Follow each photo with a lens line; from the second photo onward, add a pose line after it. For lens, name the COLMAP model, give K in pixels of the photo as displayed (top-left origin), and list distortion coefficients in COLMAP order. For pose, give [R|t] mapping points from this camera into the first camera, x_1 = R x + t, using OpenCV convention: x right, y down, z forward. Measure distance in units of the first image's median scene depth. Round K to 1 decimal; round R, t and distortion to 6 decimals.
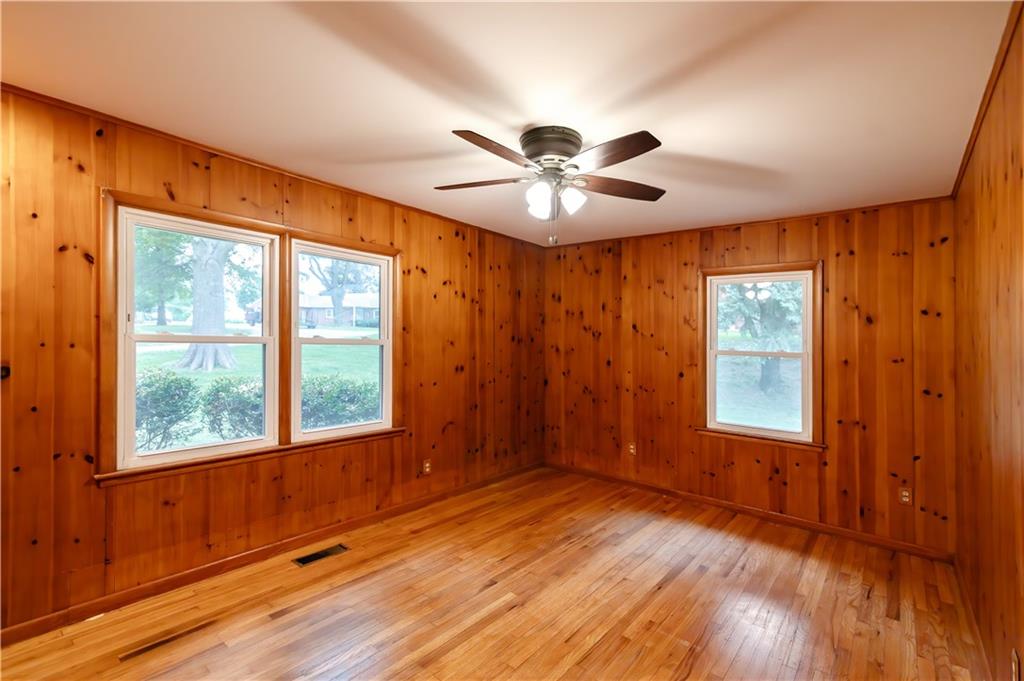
lens RADIAL K [[466.0, 0, 516.8], [0, 466.0, 333.6], [0, 0, 1]] dist [0.012443, -0.000318]
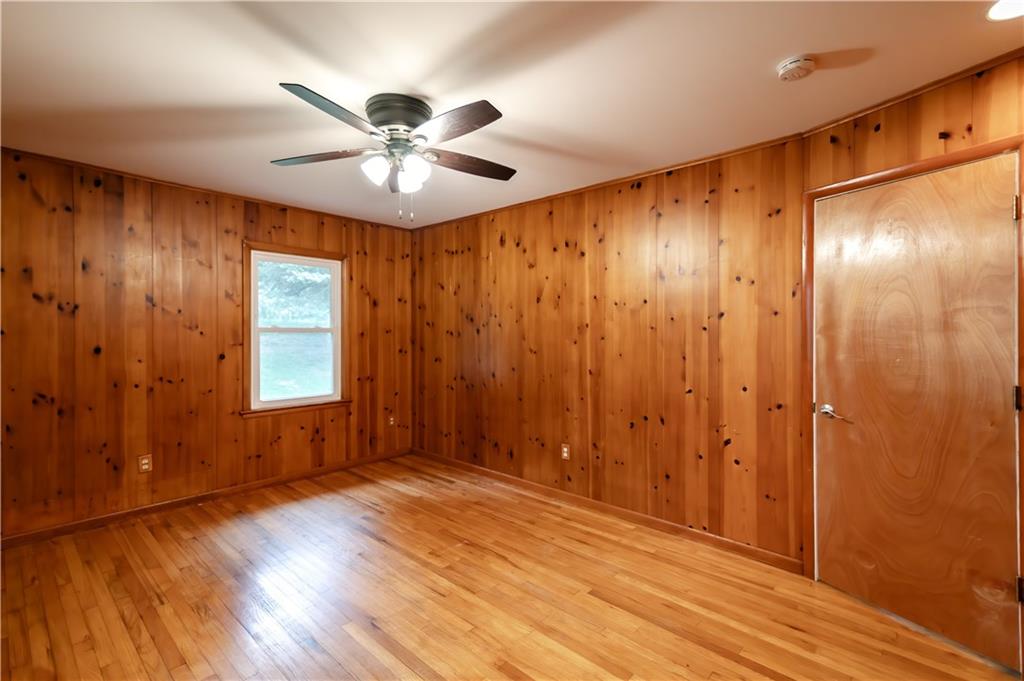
lens RADIAL K [[467.2, 0, 514.1], [0, 467.2, 316.0], [0, 0, 1]] dist [0.015895, -0.000433]
pose [[0.052738, 0.004633, 0.998598, -0.608654], [-0.017609, 0.999838, -0.003709, 0.006327], [-0.998453, -0.017389, 0.052811, 0.493519]]
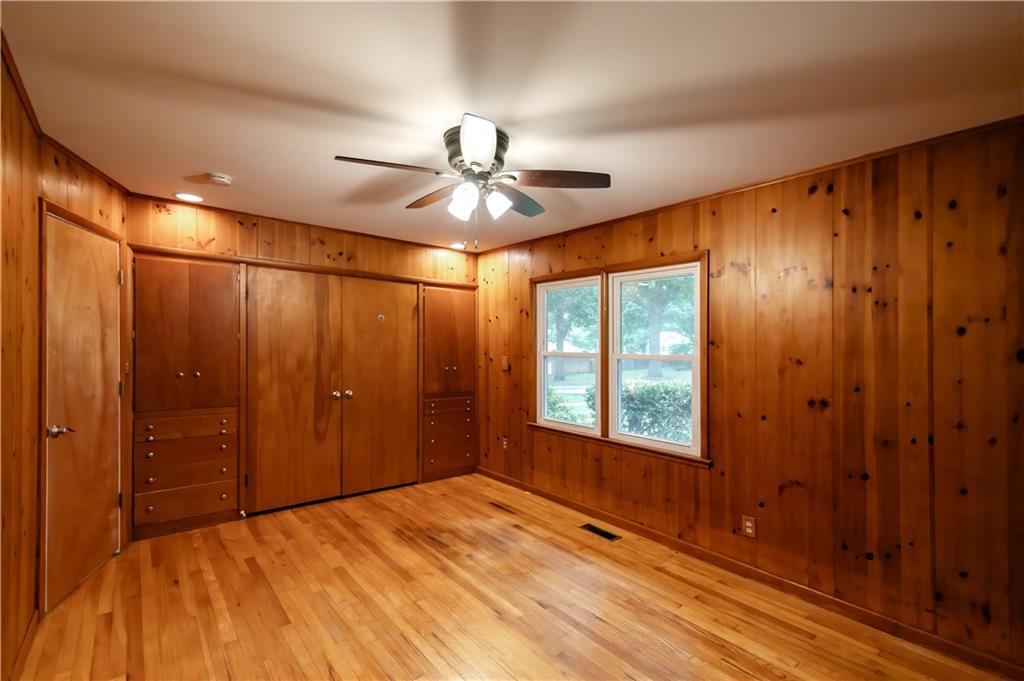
lens RADIAL K [[453.7, 0, 503.5], [0, 453.7, 367.3], [0, 0, 1]] dist [0.008707, 0.000010]
pose [[-0.201627, 0.014375, -0.979357, 0.665590], [-0.009601, 0.999815, 0.016652, 0.024462], [0.979415, 0.012760, -0.201452, 0.843999]]
